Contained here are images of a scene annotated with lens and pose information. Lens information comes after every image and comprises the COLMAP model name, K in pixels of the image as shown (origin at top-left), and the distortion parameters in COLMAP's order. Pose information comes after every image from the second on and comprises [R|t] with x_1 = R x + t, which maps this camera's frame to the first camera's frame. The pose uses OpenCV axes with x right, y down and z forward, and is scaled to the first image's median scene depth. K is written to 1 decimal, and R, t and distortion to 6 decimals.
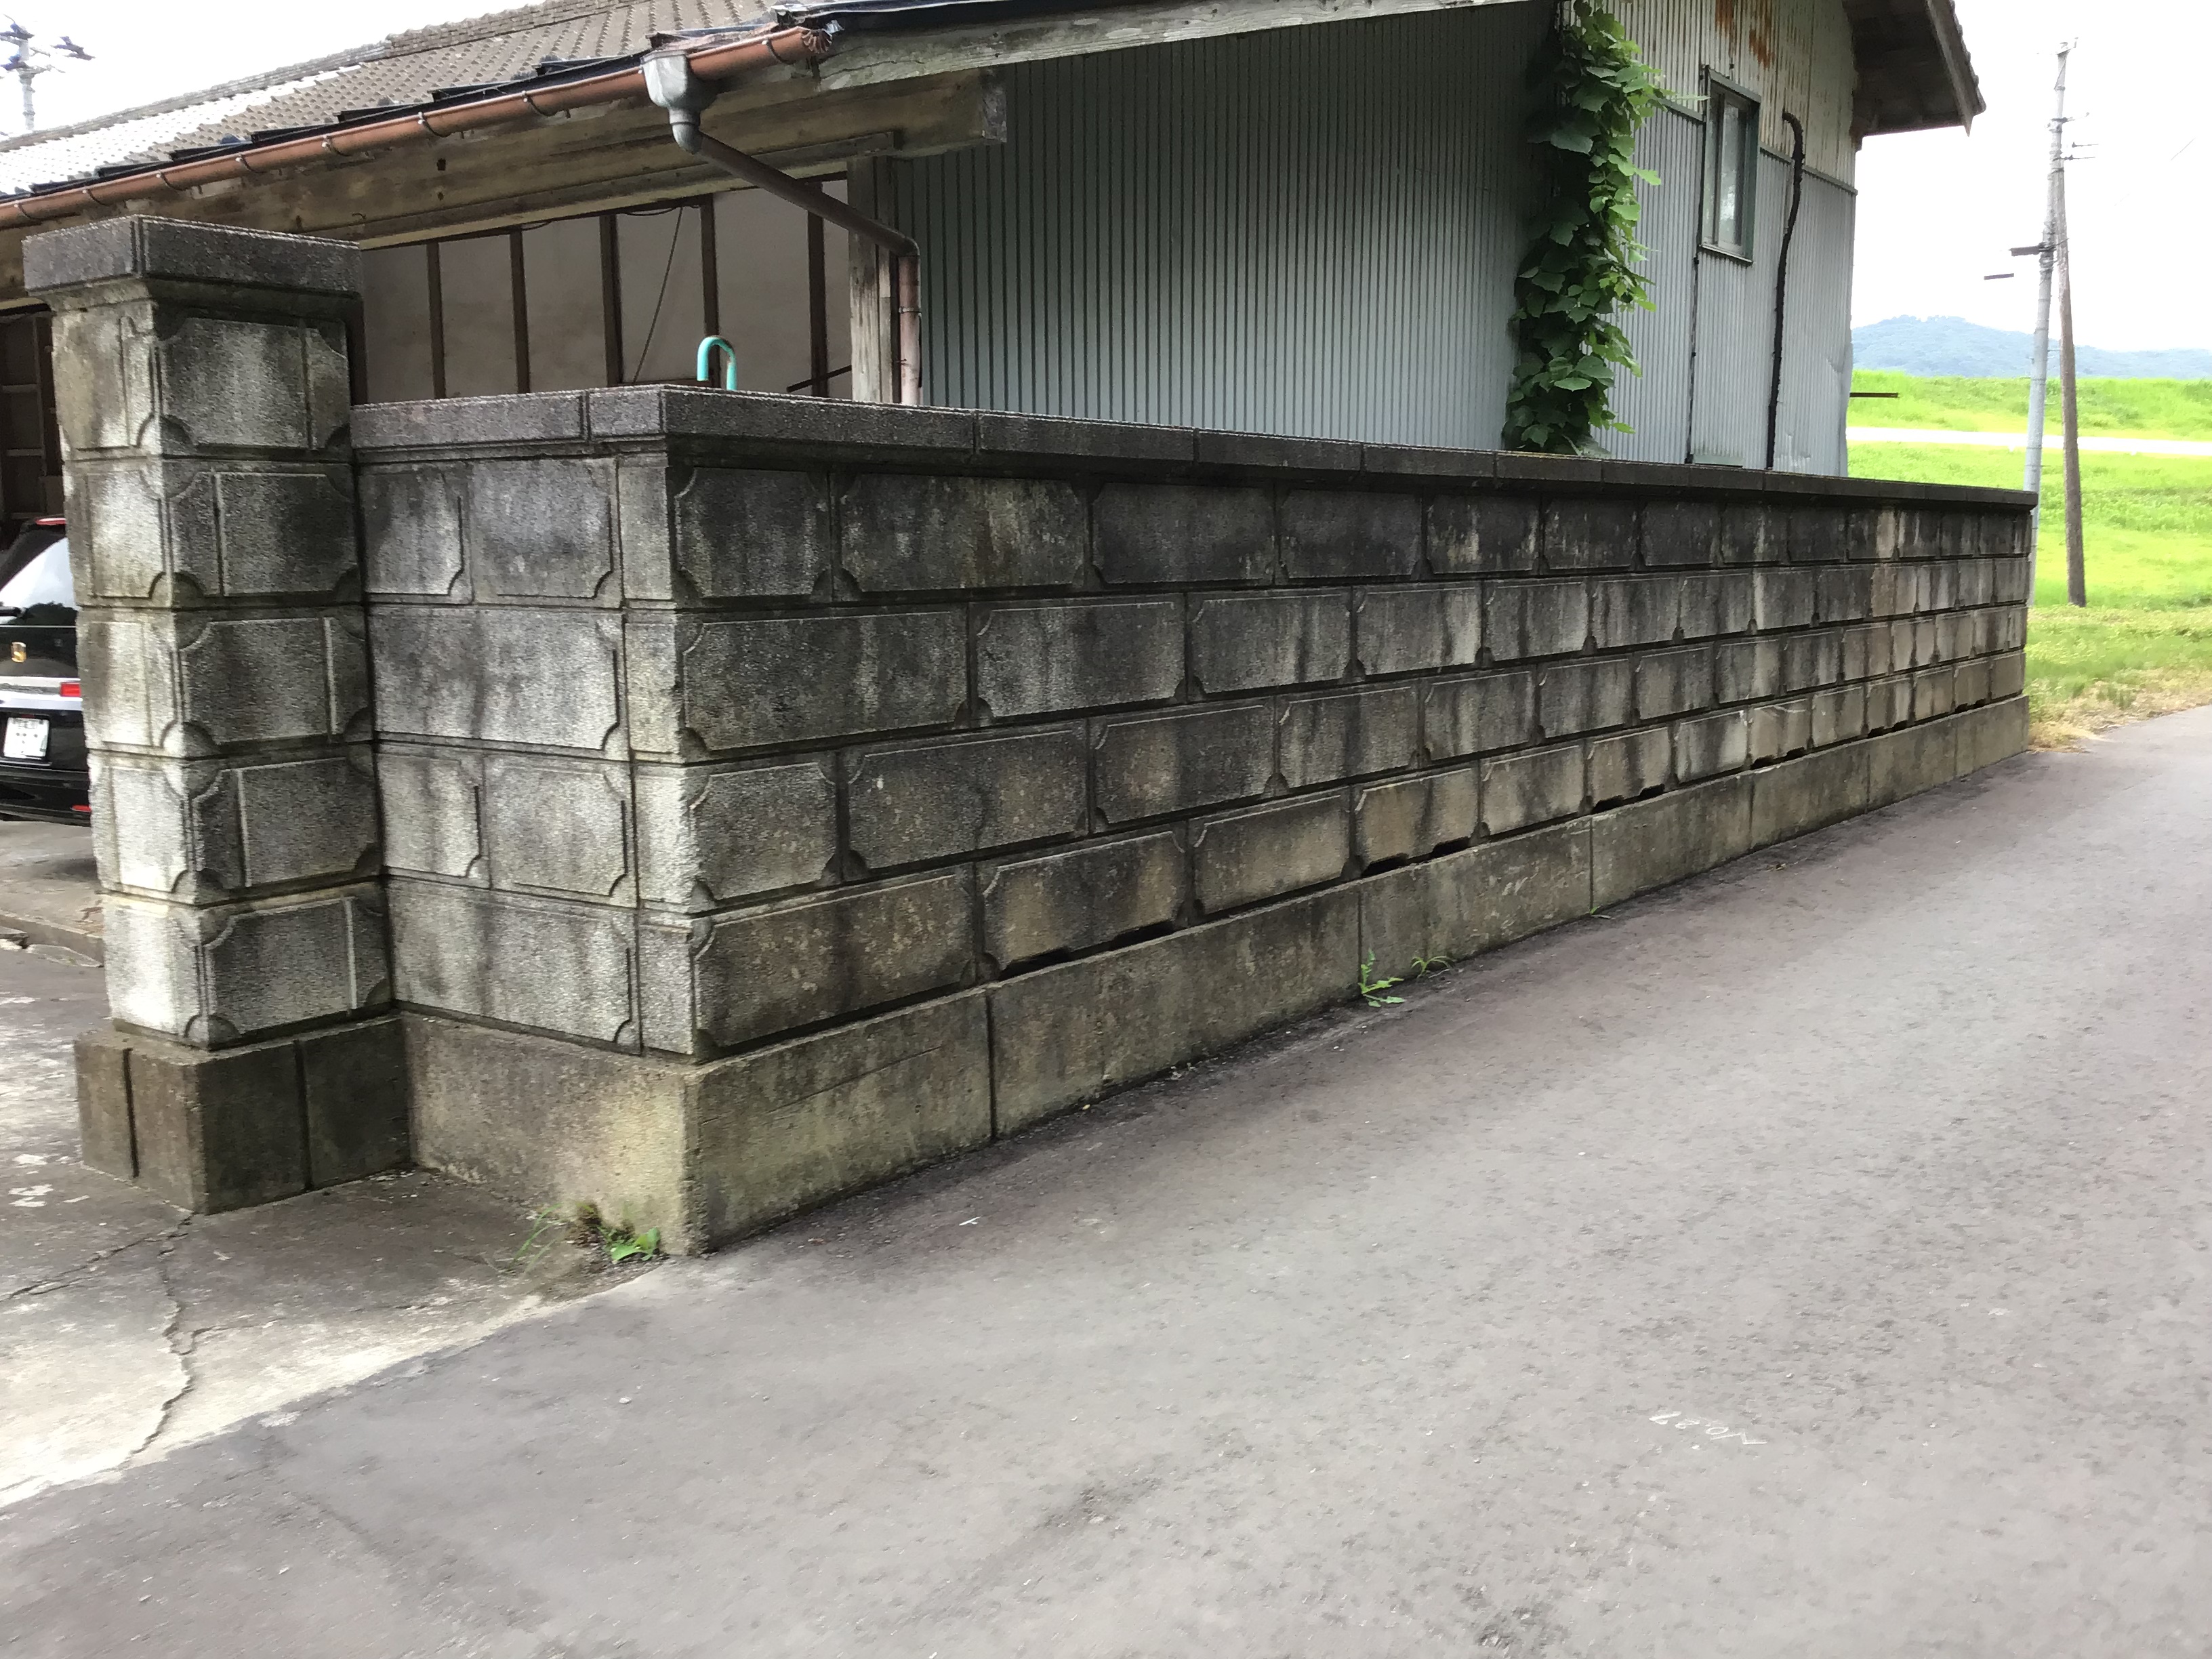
lens RADIAL K [[2009.0, 0, 1106.0], [0, 2009.0, 829.5], [0, 0, 1]] dist [0.101665, -0.216679]
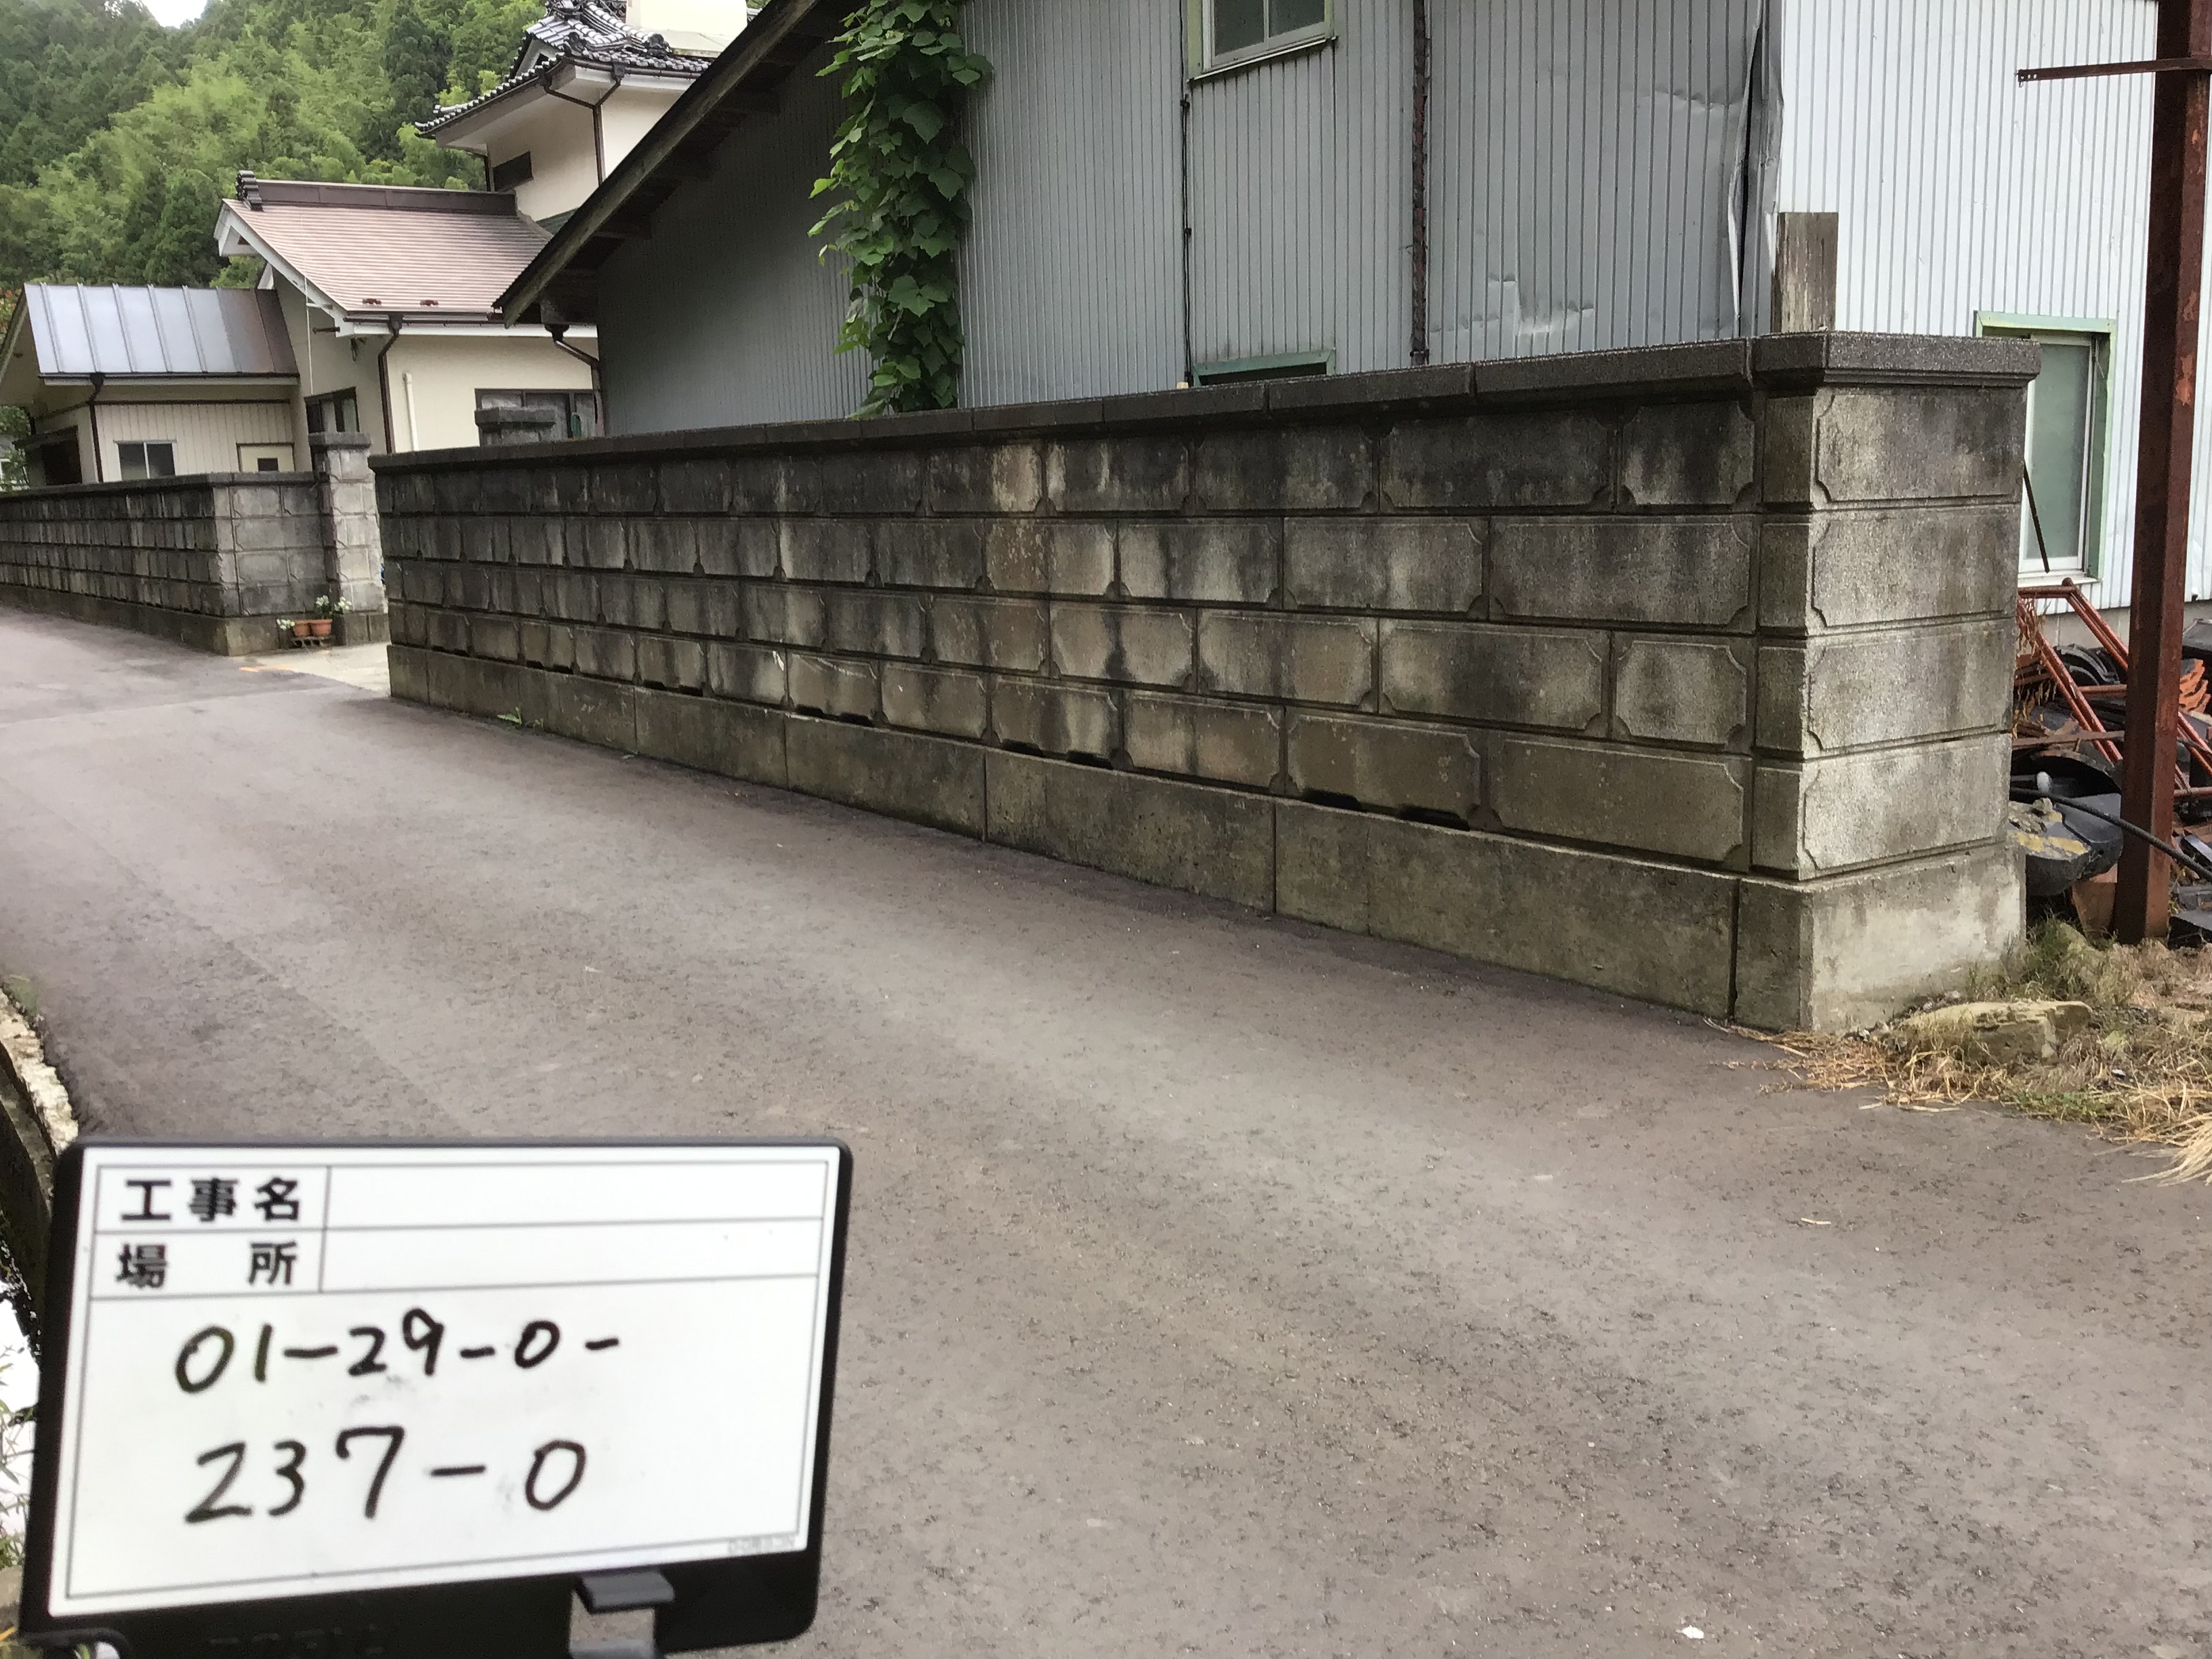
lens RADIAL K [[2009.0, 0, 1106.0], [0, 2009.0, 829.5], [0, 0, 1]] dist [0.101665, -0.216679]
pose [[-0.318391, 0.157252, -0.934826, 1.417618], [-0.123400, 0.970879, 0.205345, -0.231885], [0.939894, 0.180738, -0.289714, 1.665275]]
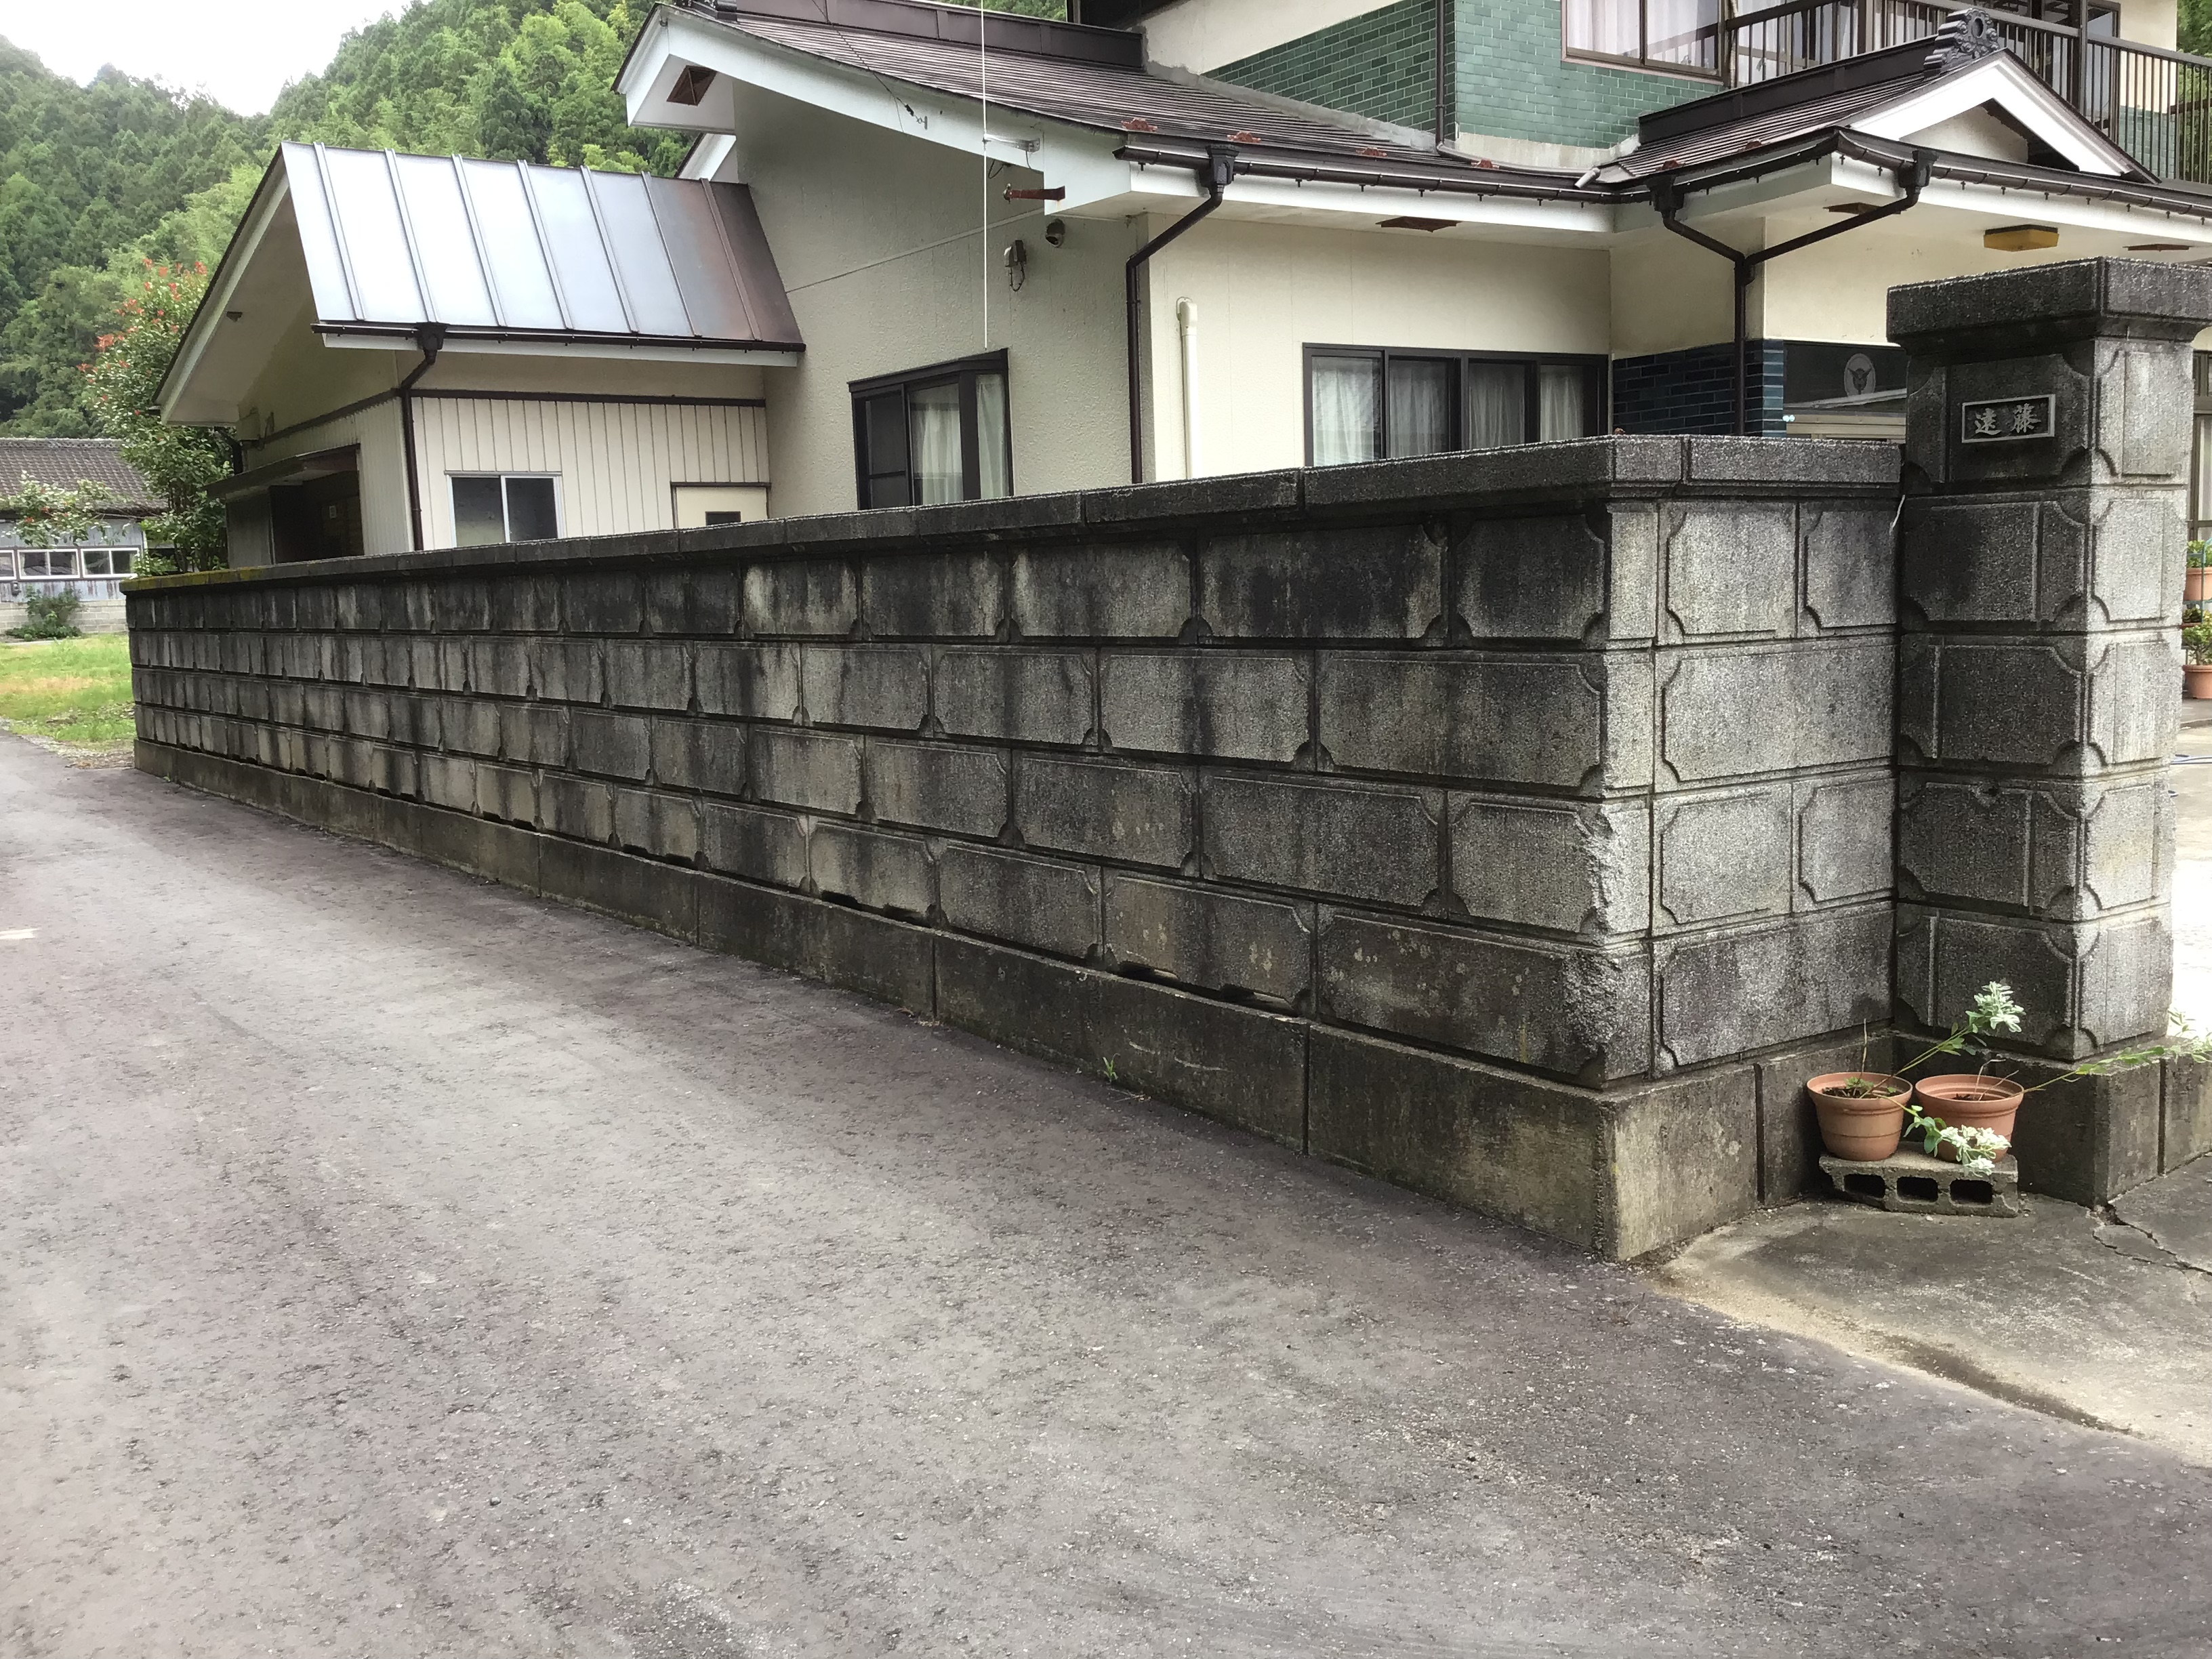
lens RADIAL K [[1995.9, 0, 1106.0], [0, 1995.9, 829.5], [0, 0, 1]] dist [0.068571, -0.199228]
pose [[-0.326942, 0.111907, -0.938395, 0.883263], [-0.123772, 0.979341, 0.159913, -0.140415], [0.936904, 0.168429, -0.306336, 1.030510]]
